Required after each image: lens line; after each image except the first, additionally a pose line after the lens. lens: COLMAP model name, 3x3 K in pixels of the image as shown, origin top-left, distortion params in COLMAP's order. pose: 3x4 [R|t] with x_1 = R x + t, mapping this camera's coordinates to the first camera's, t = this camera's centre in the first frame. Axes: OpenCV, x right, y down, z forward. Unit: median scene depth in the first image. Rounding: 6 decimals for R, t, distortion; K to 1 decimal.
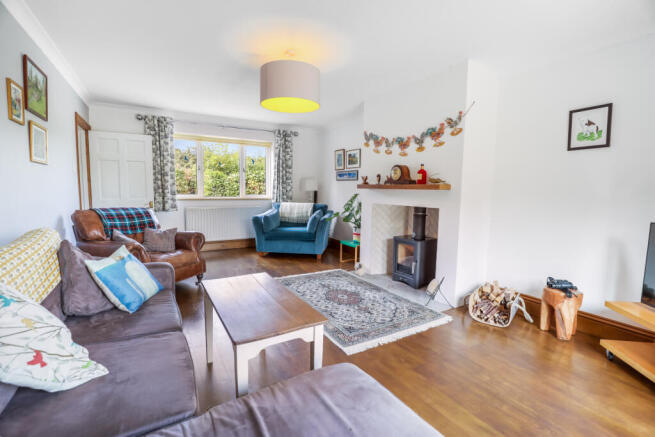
lens RADIAL K [[298.7, 0, 327.5], [0, 298.7, 218.5], [0, 0, 1]] dist [-0.028420, 0.000001]
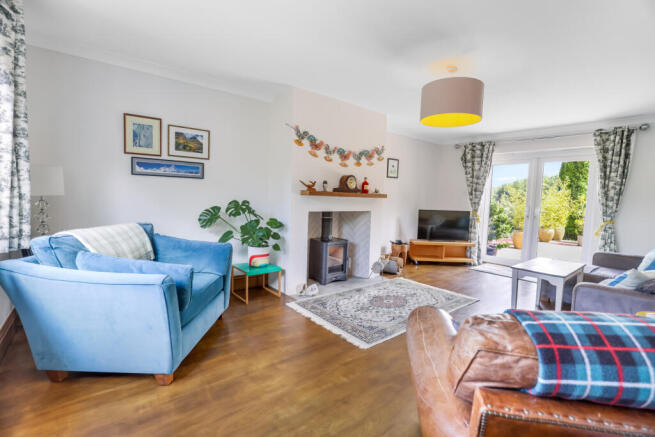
lens RADIAL K [[298.7, 0, 327.5], [0, 298.7, 218.5], [0, 0, 1]] dist [-0.028420, 0.000001]
pose [[-0.141695, -0.098969, 0.984951, -0.787909], [0.060052, 0.992298, 0.108347, -0.132618], [-0.988087, 0.074500, -0.134661, 1.138305]]
